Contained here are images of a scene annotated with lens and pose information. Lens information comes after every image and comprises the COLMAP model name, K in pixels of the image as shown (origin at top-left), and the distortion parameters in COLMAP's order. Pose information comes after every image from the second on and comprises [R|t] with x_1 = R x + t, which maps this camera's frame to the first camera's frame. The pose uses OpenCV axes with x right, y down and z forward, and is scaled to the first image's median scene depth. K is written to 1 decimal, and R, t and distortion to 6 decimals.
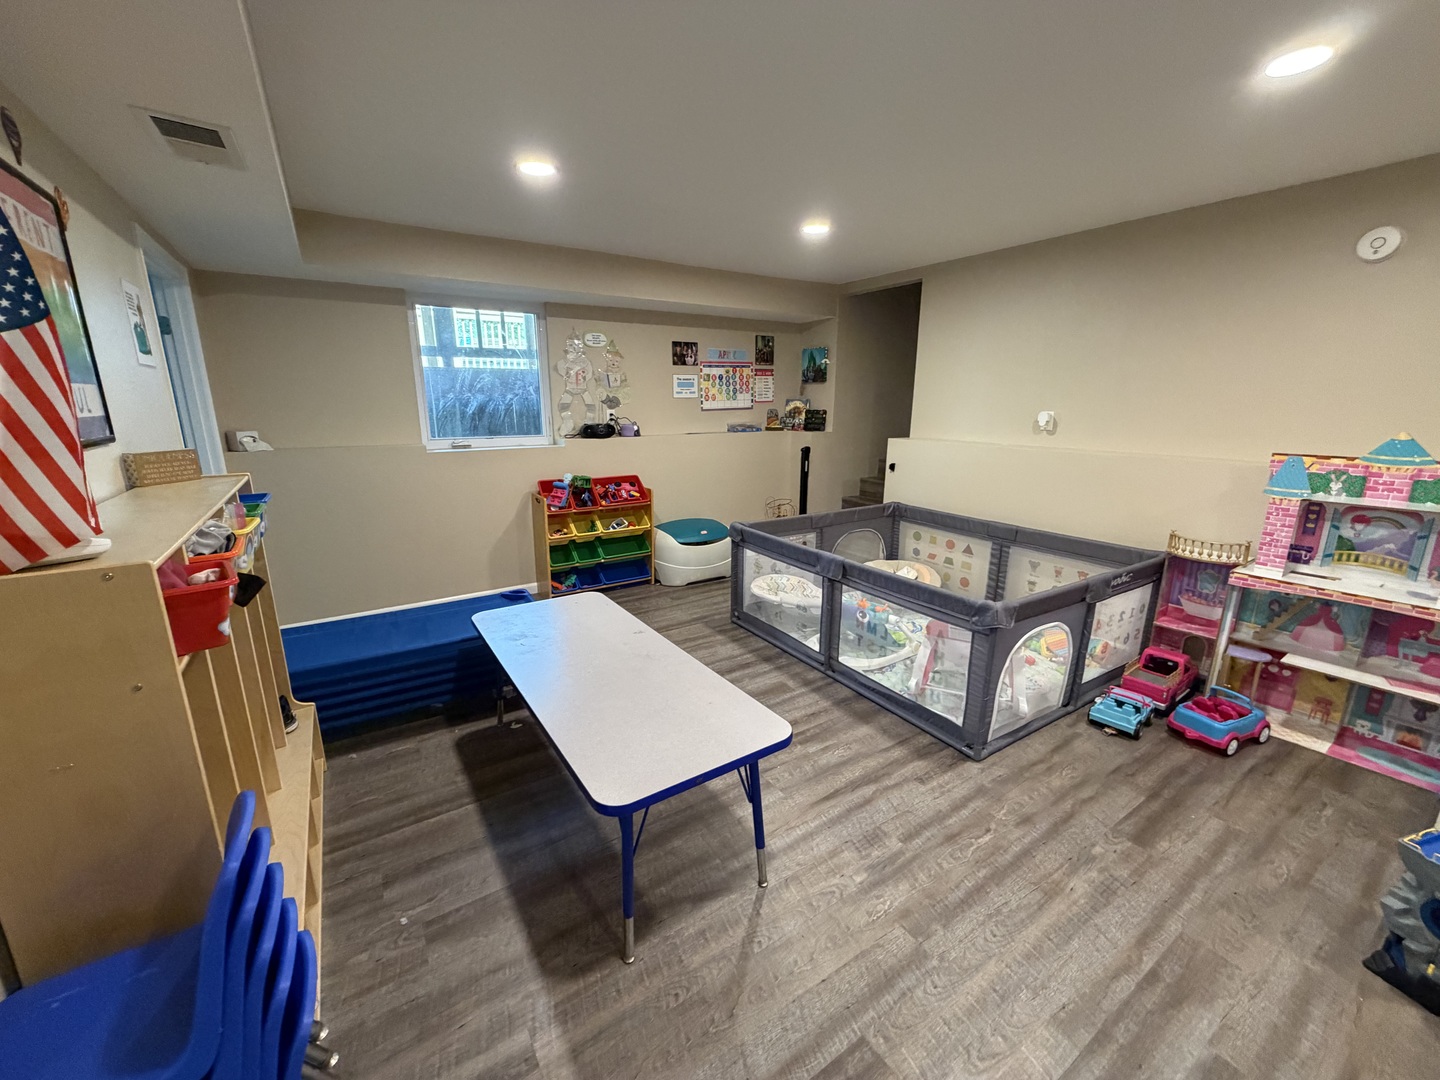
lens RADIAL K [[573.5, 0, 715.5], [0, 573.5, 540.0], [0, 0, 1]] dist [0.002720, -0.000866]
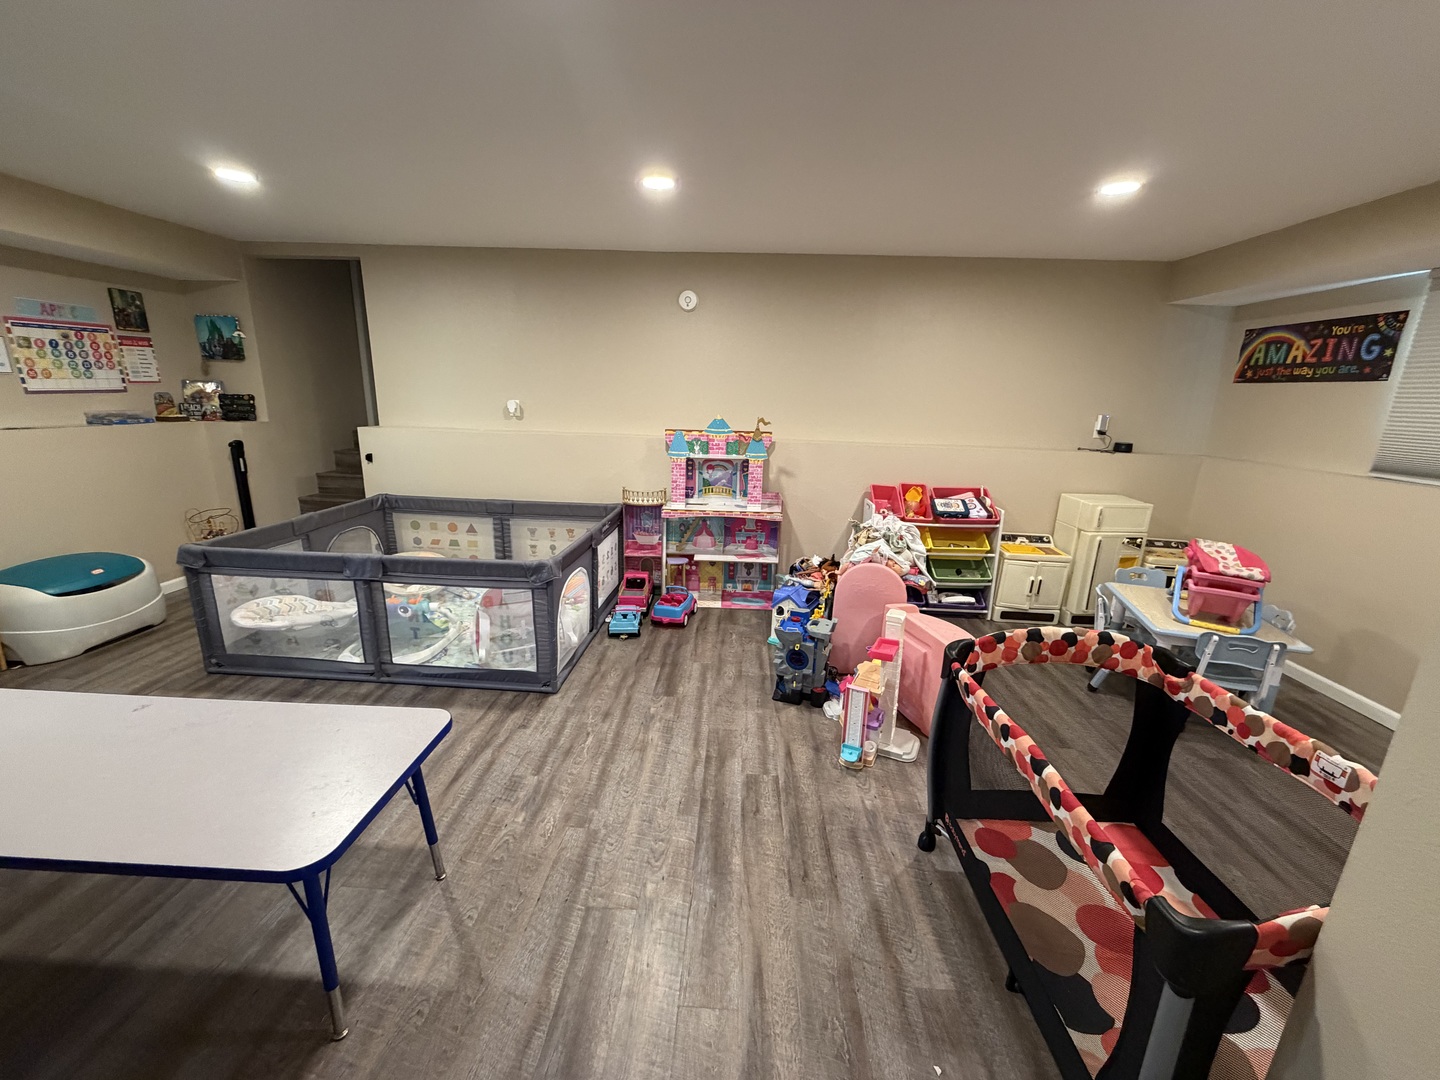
lens RADIAL K [[573.5, 0, 714.5], [0, 573.5, 539.7], [0, 0, 1]] dist [0.002720, -0.000866]
pose [[0.590374, -0.183516, 0.785990, -0.135014], [0.165367, 0.980653, 0.104757, -0.000703], [-0.790008, 0.068131, 0.609300, -0.010348]]
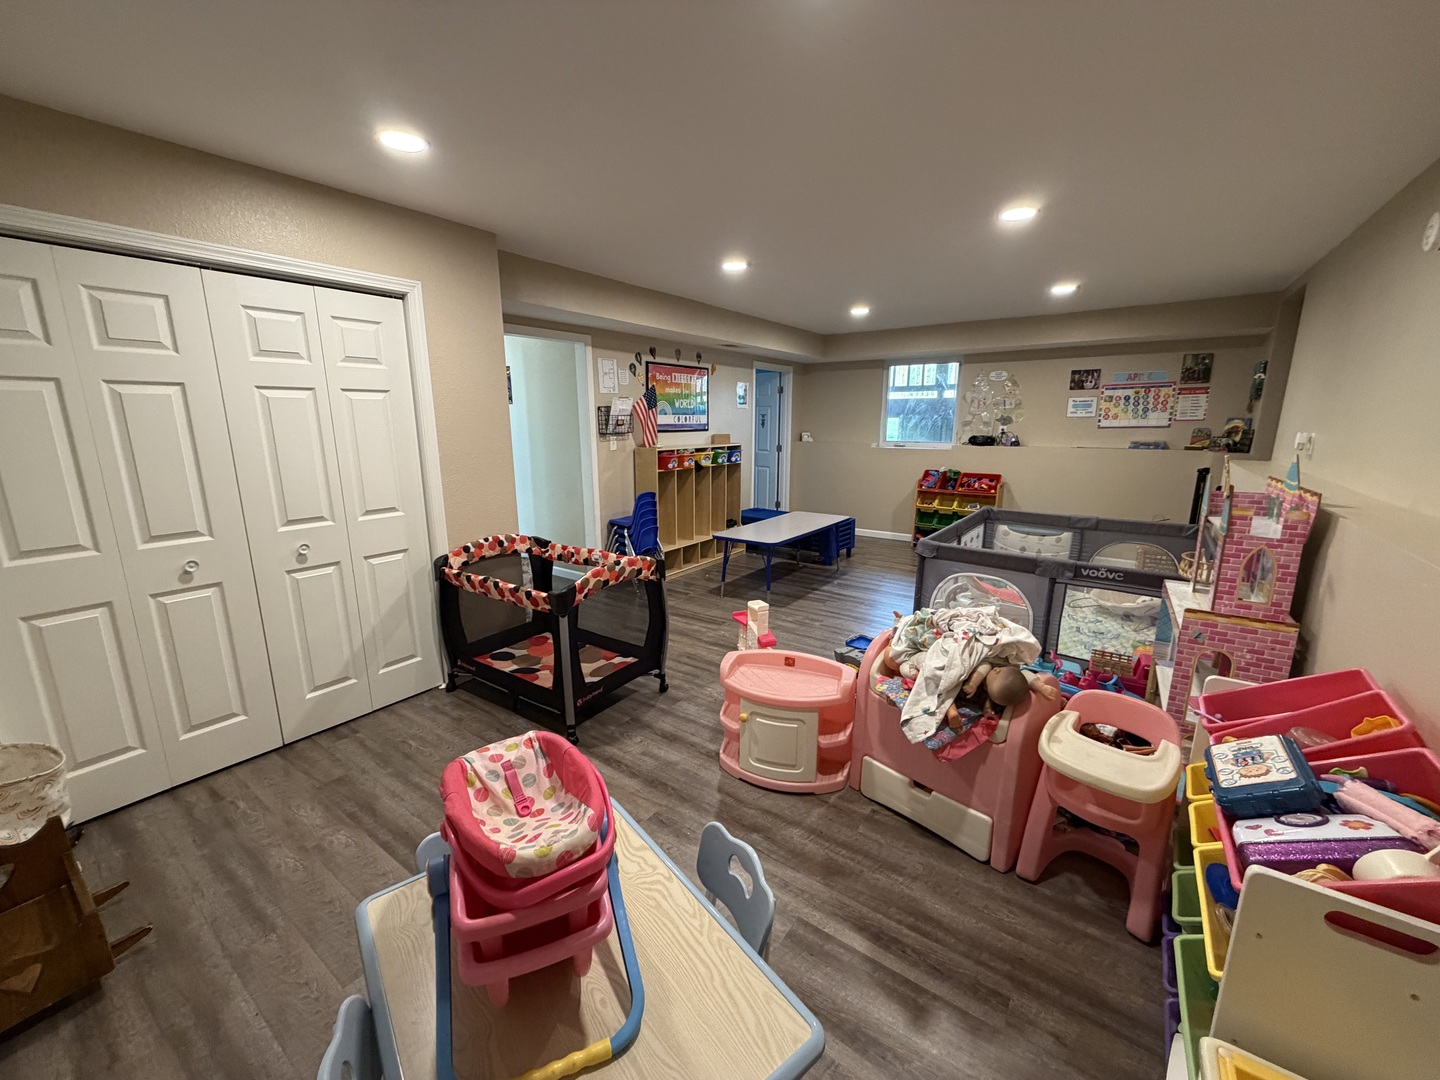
lens RADIAL K [[573.5, 0, 720.5], [0, 573.5, 541.3], [0, 0, 1]] dist [0.002720, -0.000866]
pose [[0.366220, 0.196518, -0.909541, 0.987170], [-0.218569, 0.968265, 0.121201, 0.020999], [0.904495, 0.154411, 0.397551, -0.114563]]
